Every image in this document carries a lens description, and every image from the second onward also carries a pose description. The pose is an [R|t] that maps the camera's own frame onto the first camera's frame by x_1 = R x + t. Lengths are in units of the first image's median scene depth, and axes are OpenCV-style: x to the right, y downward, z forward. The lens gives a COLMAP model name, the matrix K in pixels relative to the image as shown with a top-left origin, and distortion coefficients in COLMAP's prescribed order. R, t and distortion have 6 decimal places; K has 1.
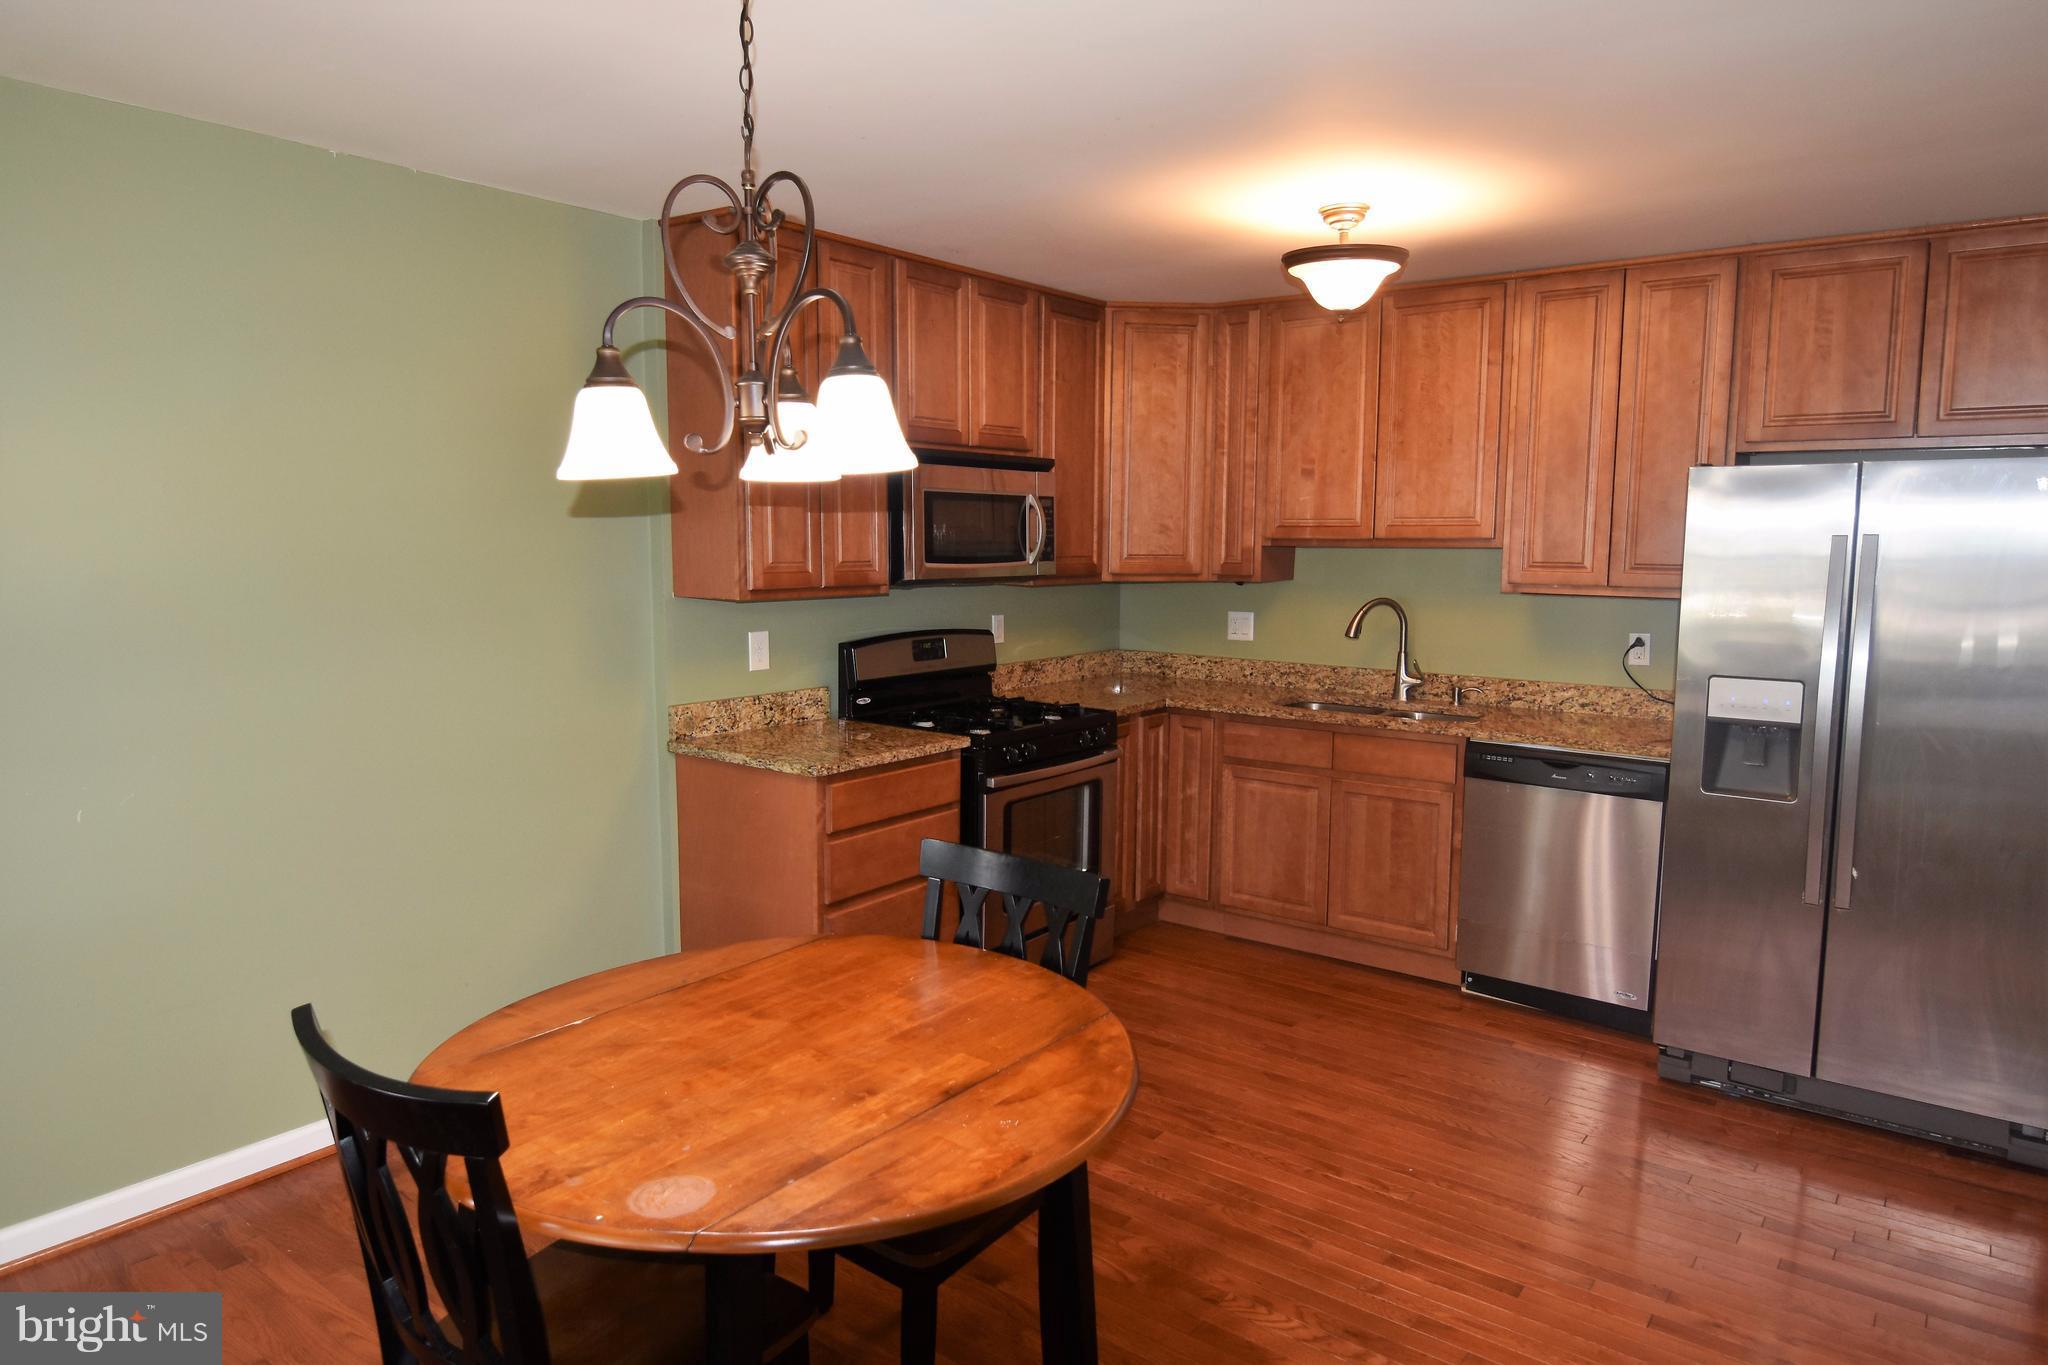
lens RADIAL K [[1250.5, 0, 1035.5], [0, 1250.5, 676.4], [0, 0, 1]] dist [-0.004124, -0.006296]
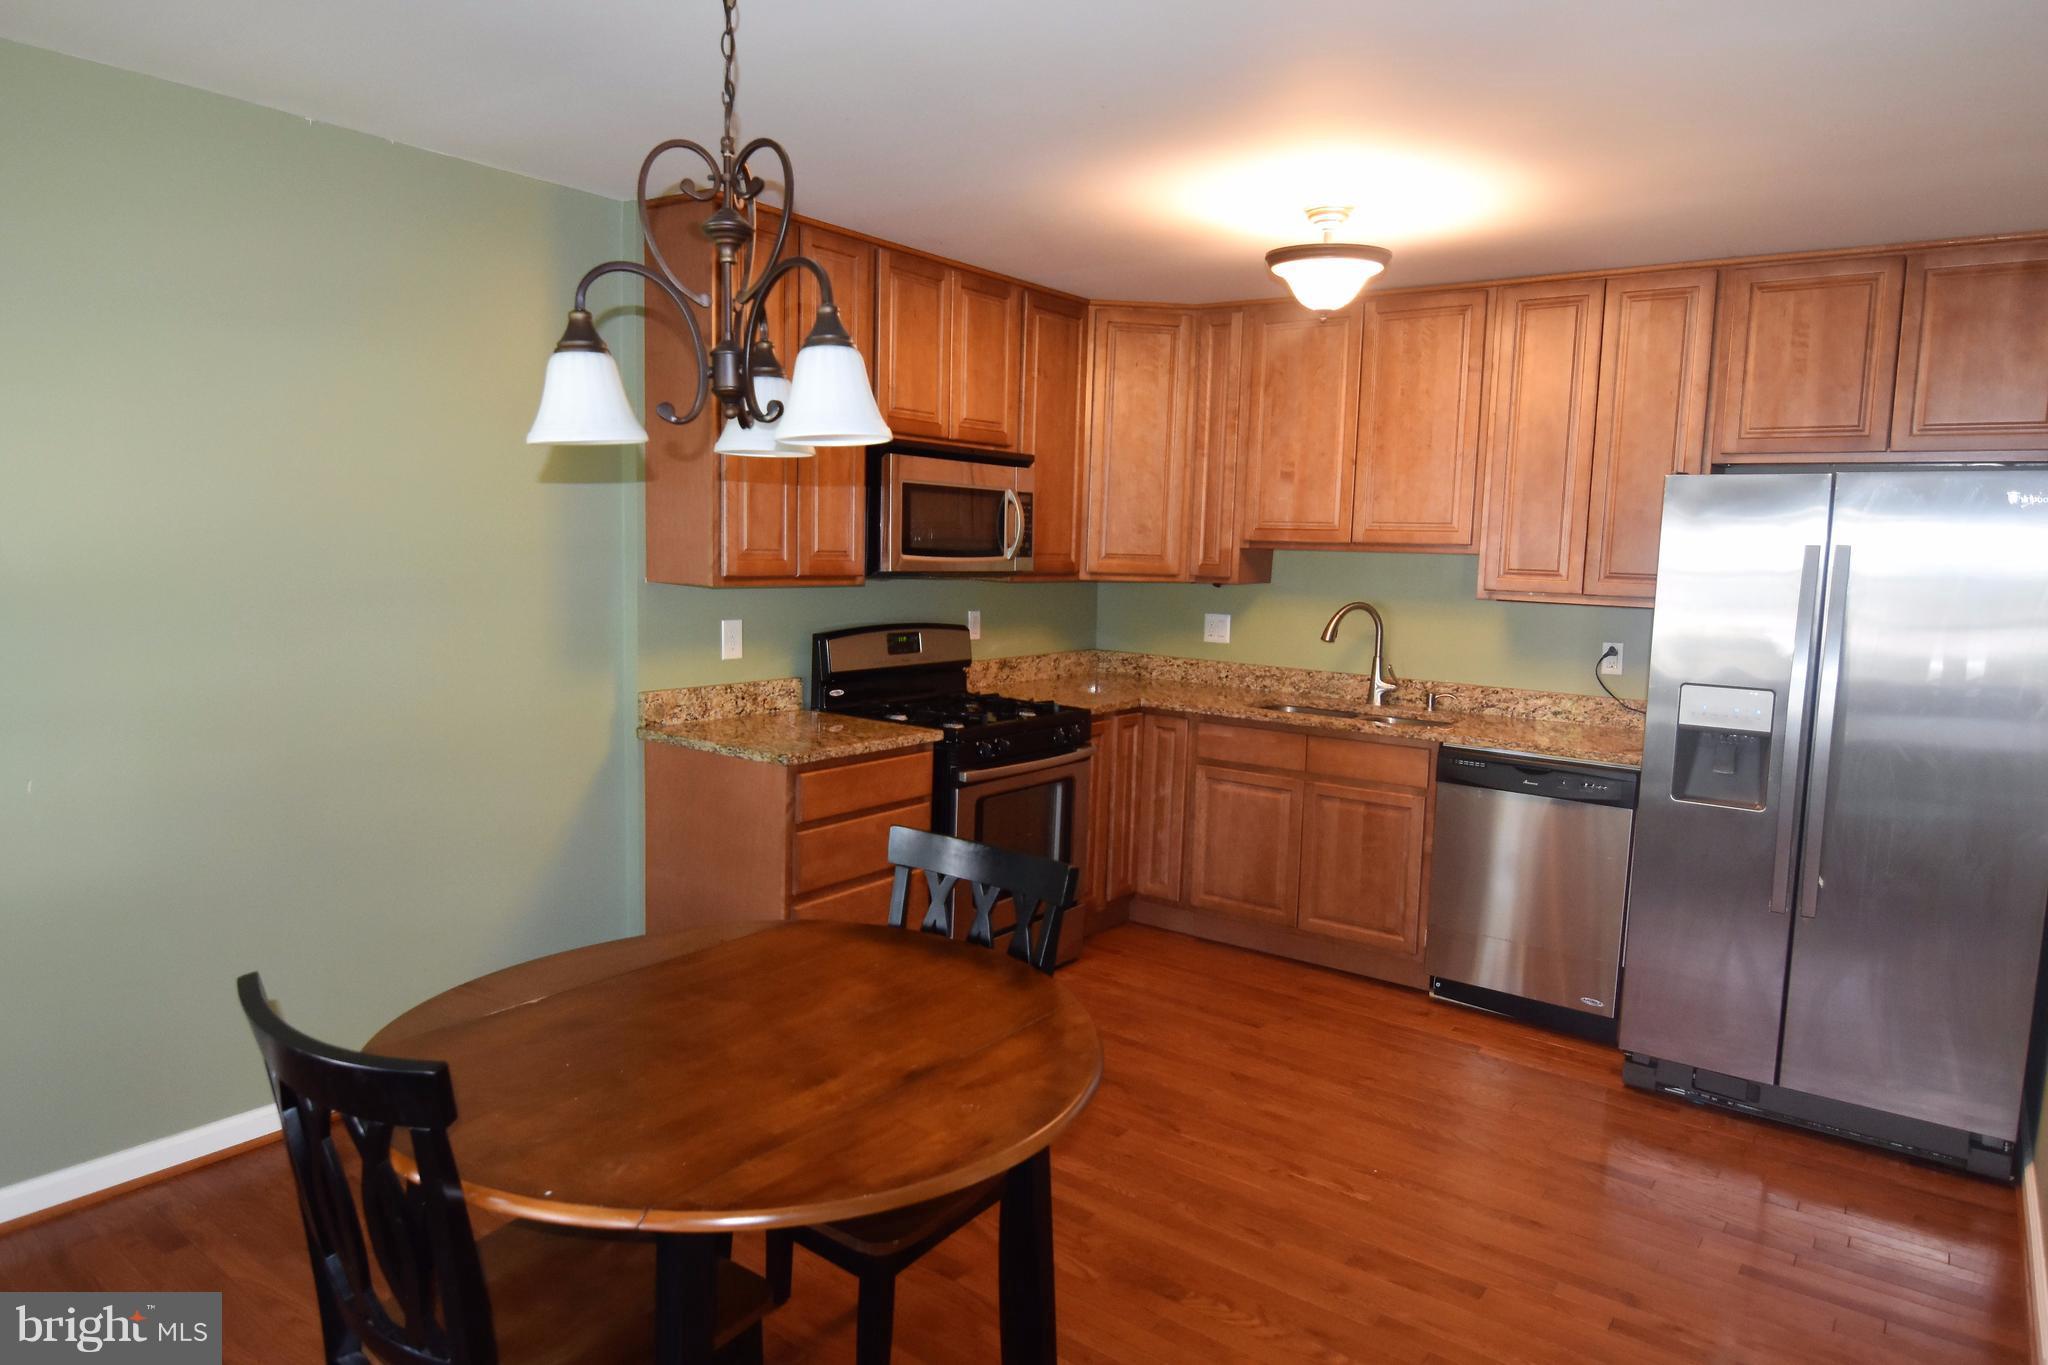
lens RADIAL K [[1250.5, 0, 1034.5], [0, 1250.5, 675.6], [0, 0, 1]] dist [-0.004124, -0.006296]
pose [[0.999604, 0.021969, 0.017587, 0.002010], [-0.021863, 0.999742, -0.006201, 0.010254], [-0.017719, 0.005814, 0.999826, 0.005276]]
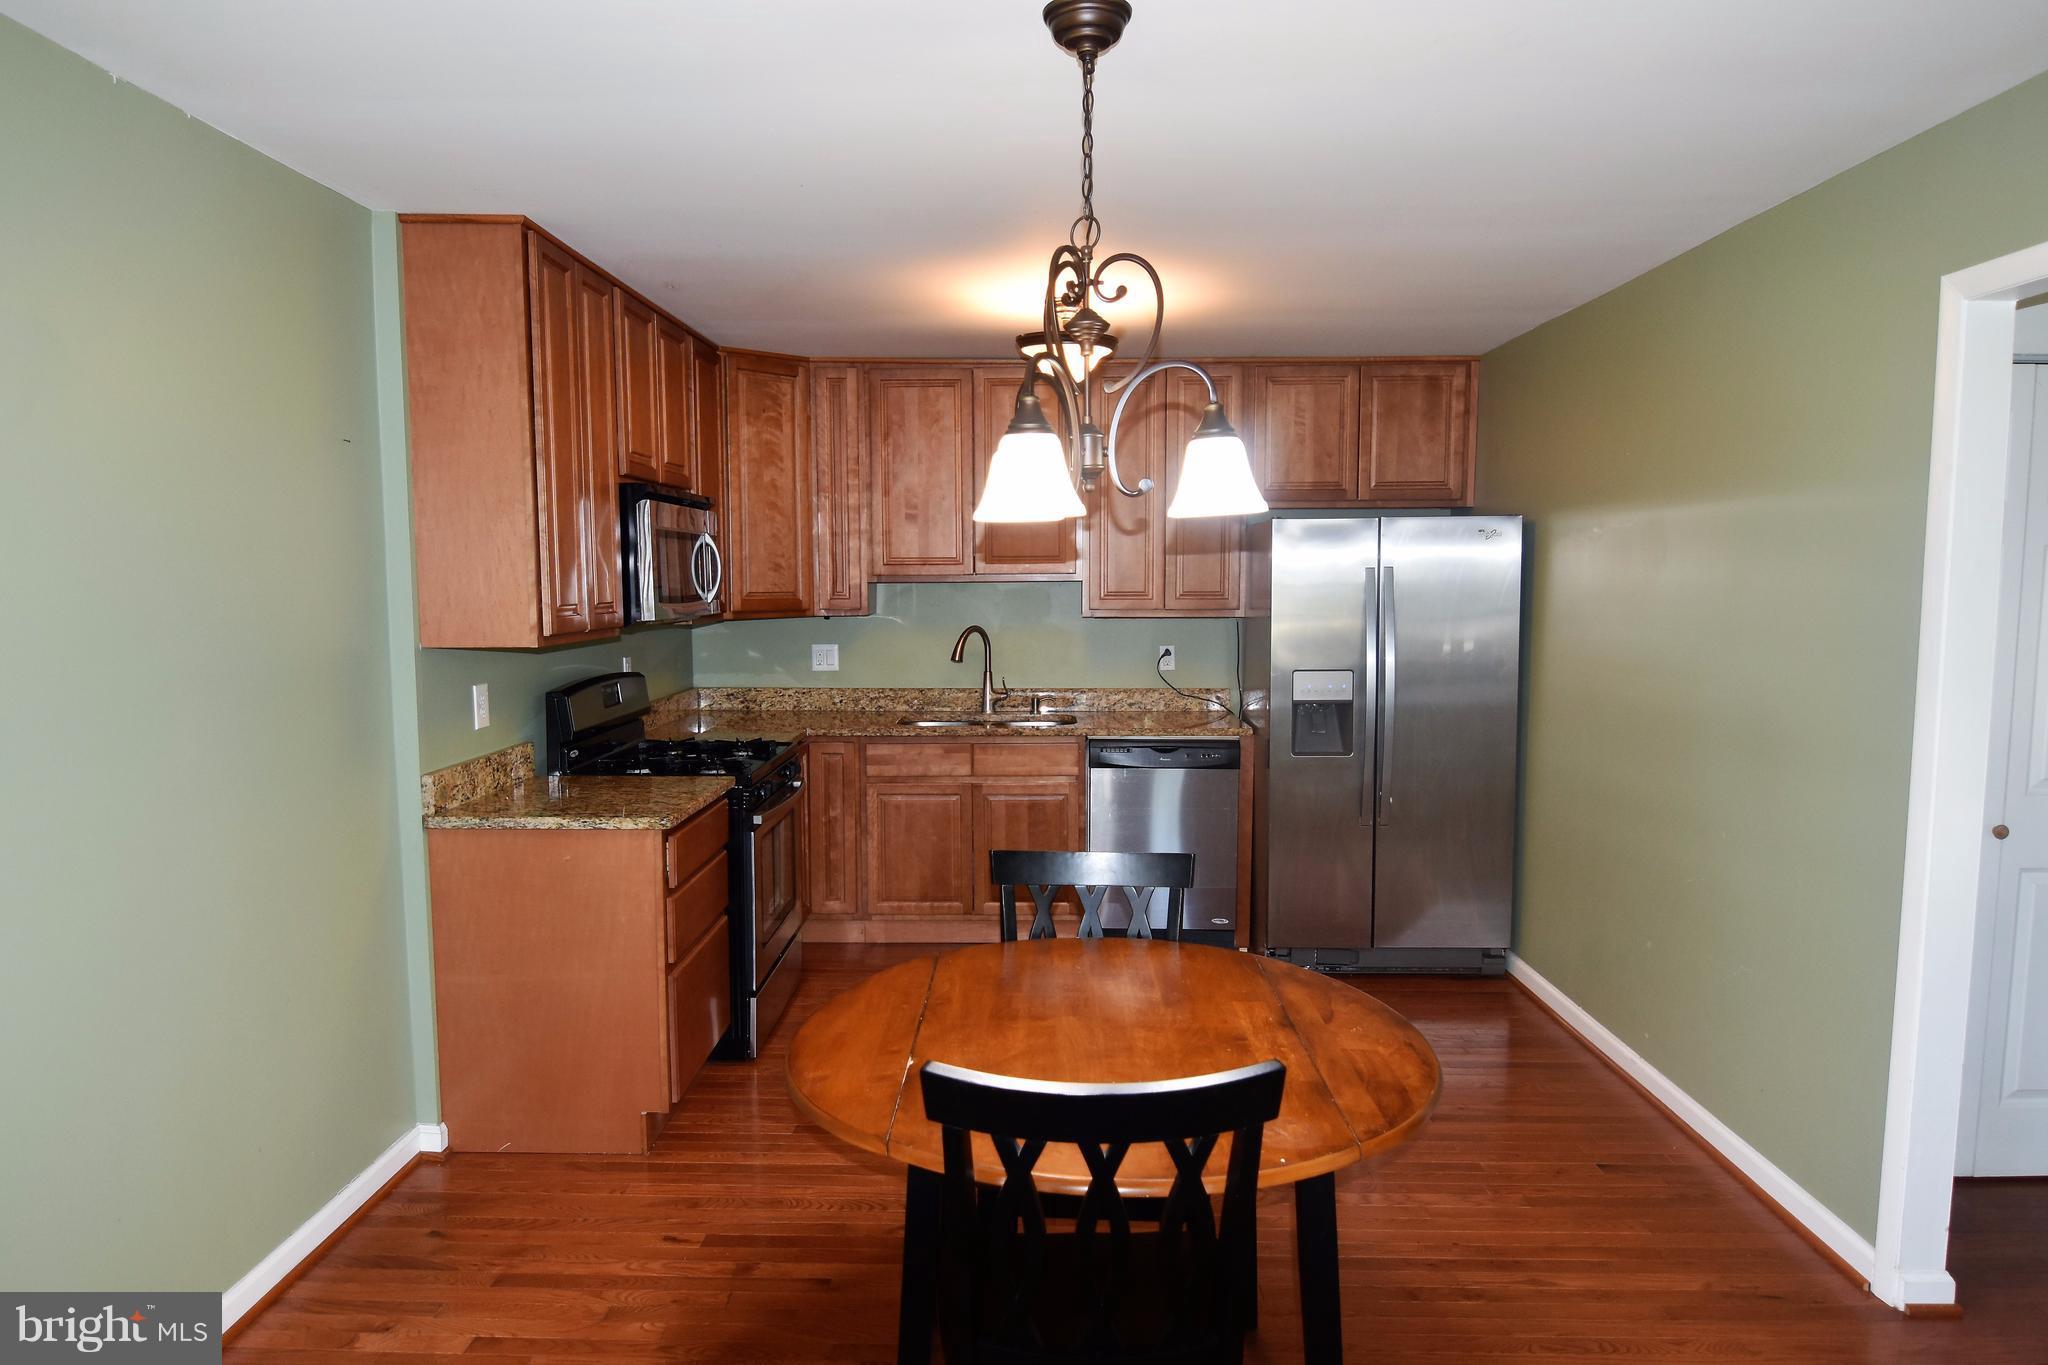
lens RADIAL K [[1222.4, 0, 1012.0], [0, 1222.4, 677.9], [0, 0, 1]] dist [-0.003455, -0.005055]
pose [[0.811273, -0.058537, 0.581729, -0.473014], [0.074857, 0.997186, -0.004053, -0.009886], [-0.579855, 0.046834, 0.813372, 0.082614]]
